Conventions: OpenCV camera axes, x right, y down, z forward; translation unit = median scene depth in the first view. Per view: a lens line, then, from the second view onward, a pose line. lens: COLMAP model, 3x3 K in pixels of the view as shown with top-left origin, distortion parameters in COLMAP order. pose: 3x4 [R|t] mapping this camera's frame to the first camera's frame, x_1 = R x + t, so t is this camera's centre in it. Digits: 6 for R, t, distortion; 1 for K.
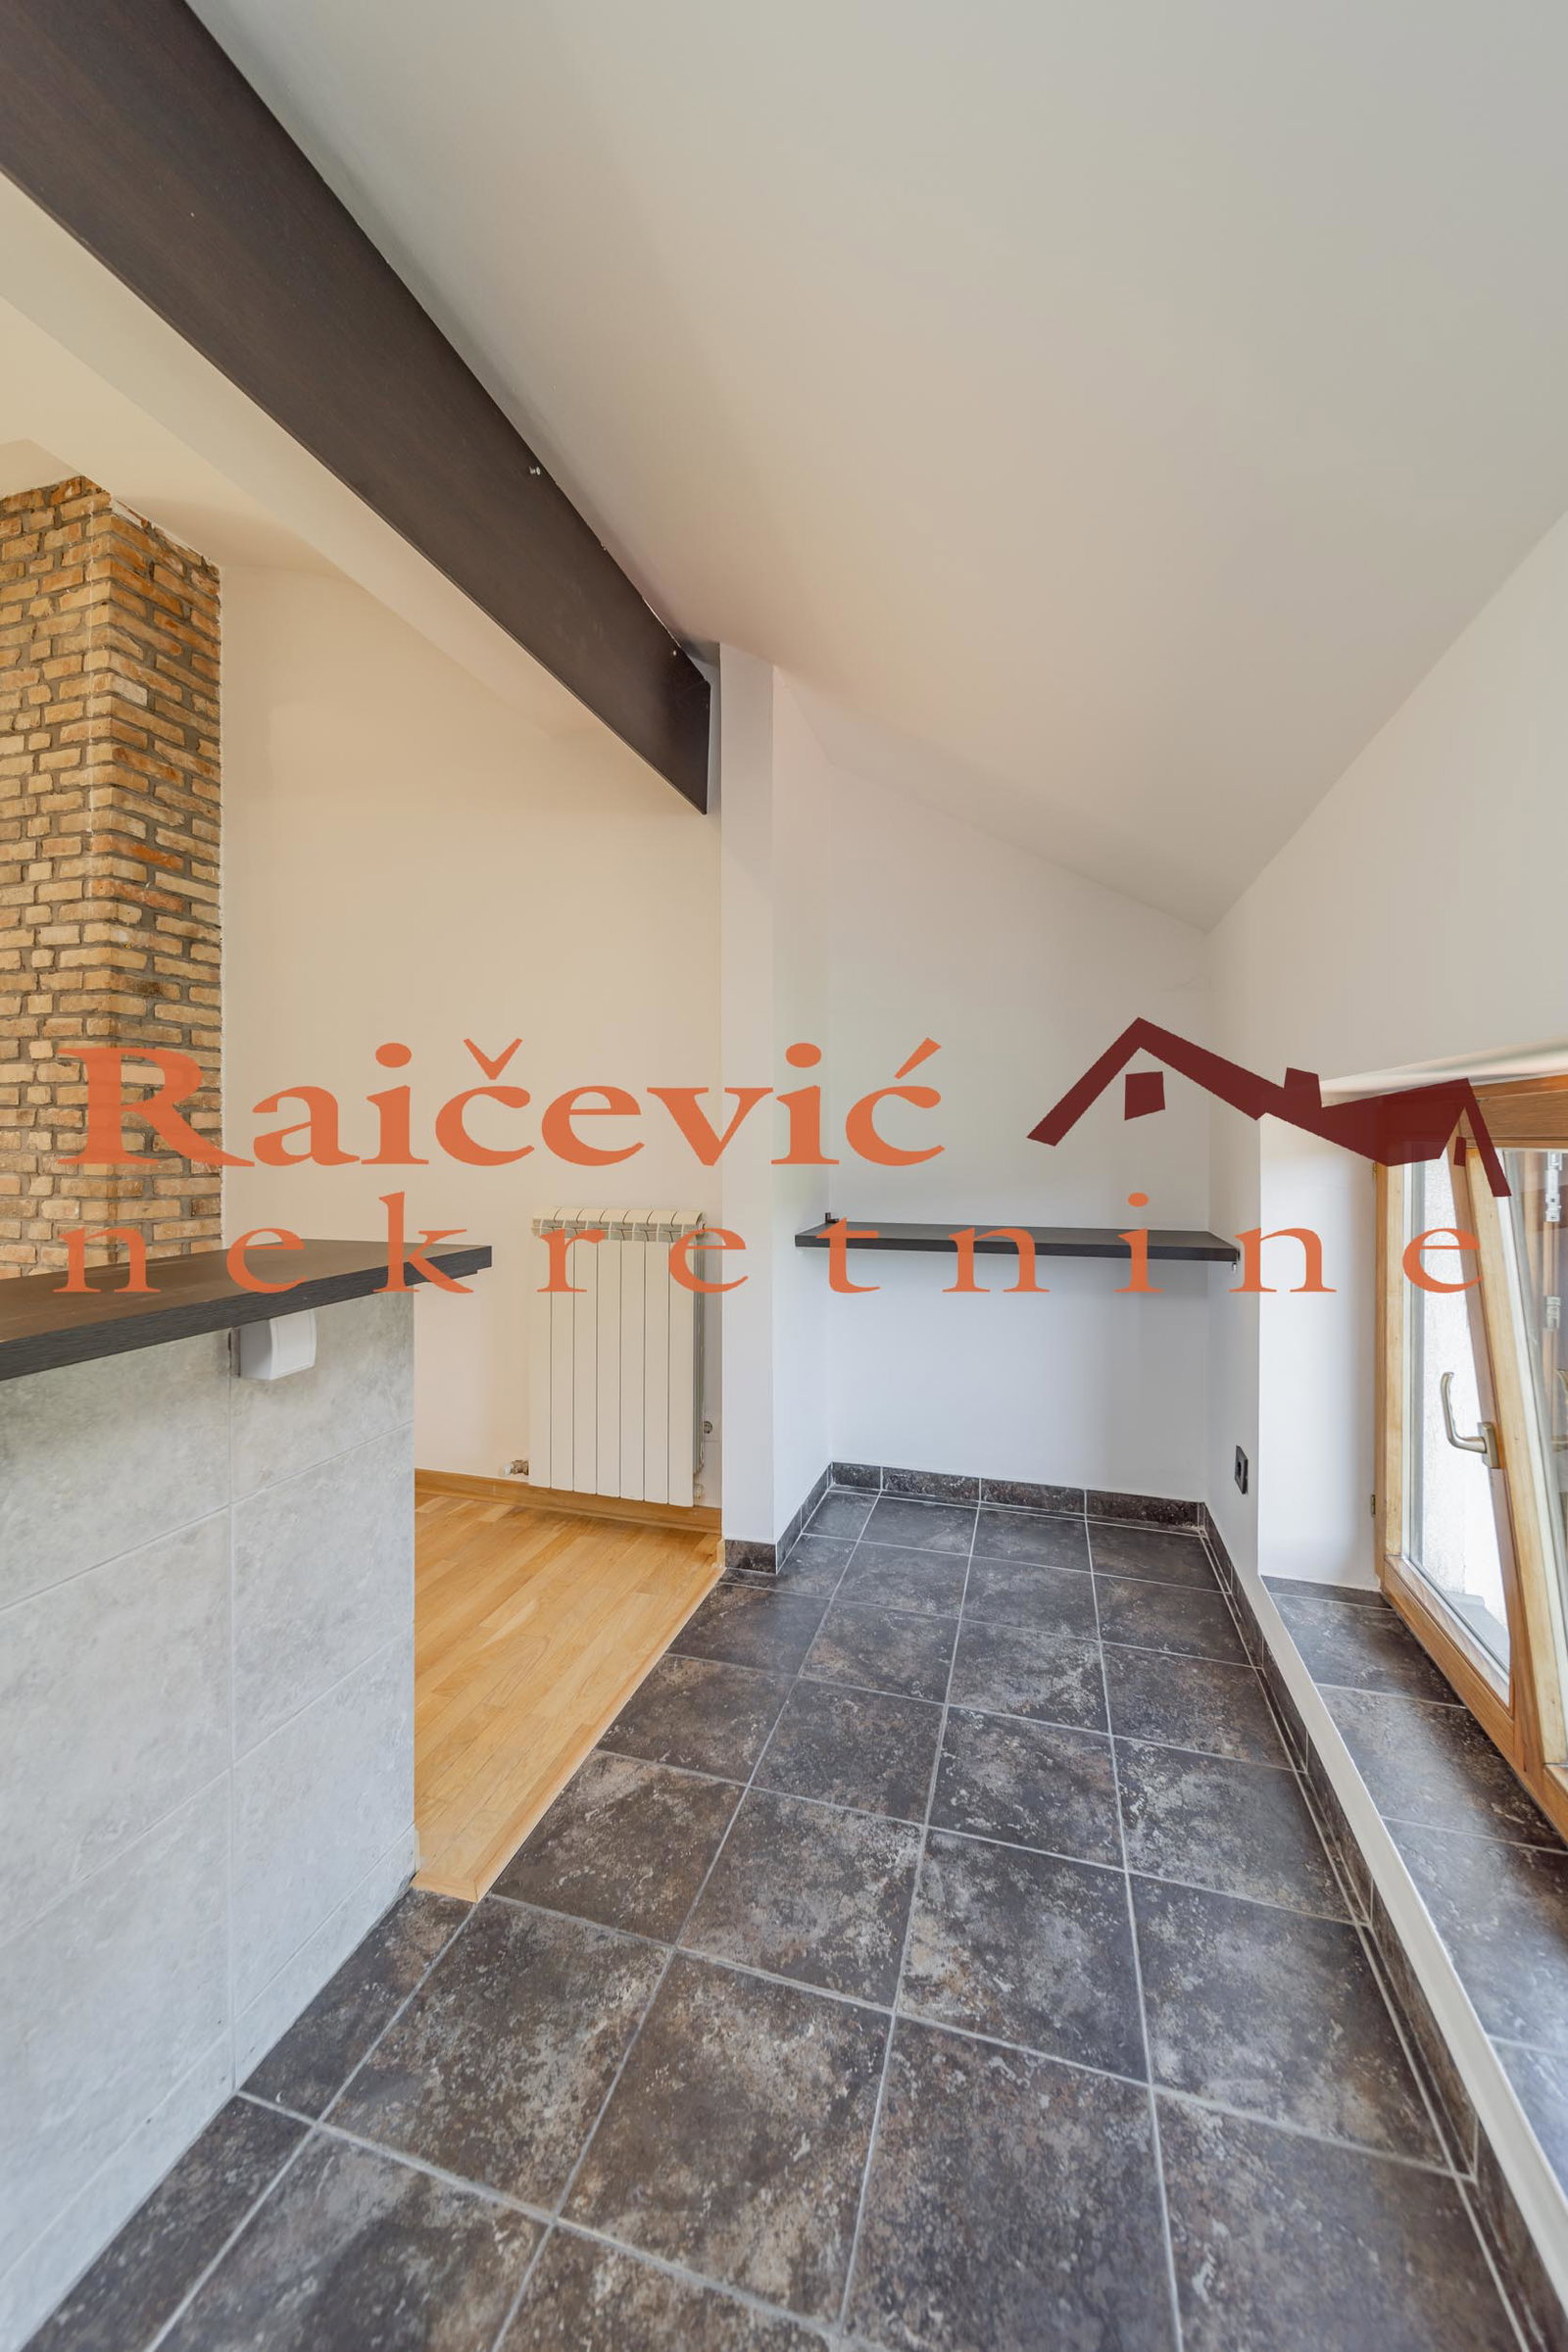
lens RADIAL K [[830.9, 0, 789.5], [0, 830.9, 1146.5], [0, 0, 1]] dist [-0.000966, -0.002354]
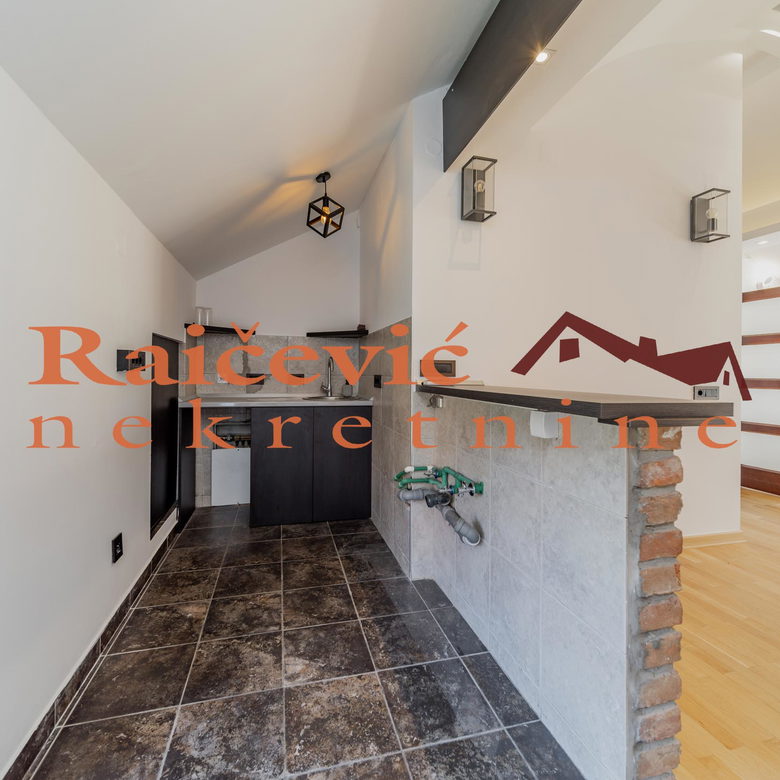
lens RADIAL K [[421.8, 0, 389.9], [0, 421.8, 366.9], [0, 0, 1]] dist [0.002263, 0.000777]
pose [[-0.853408, -0.009409, -0.521159, 0.445273], [-0.009705, 0.999951, -0.002161, 0.094285], [0.521153, 0.003214, -0.853457, 2.078405]]
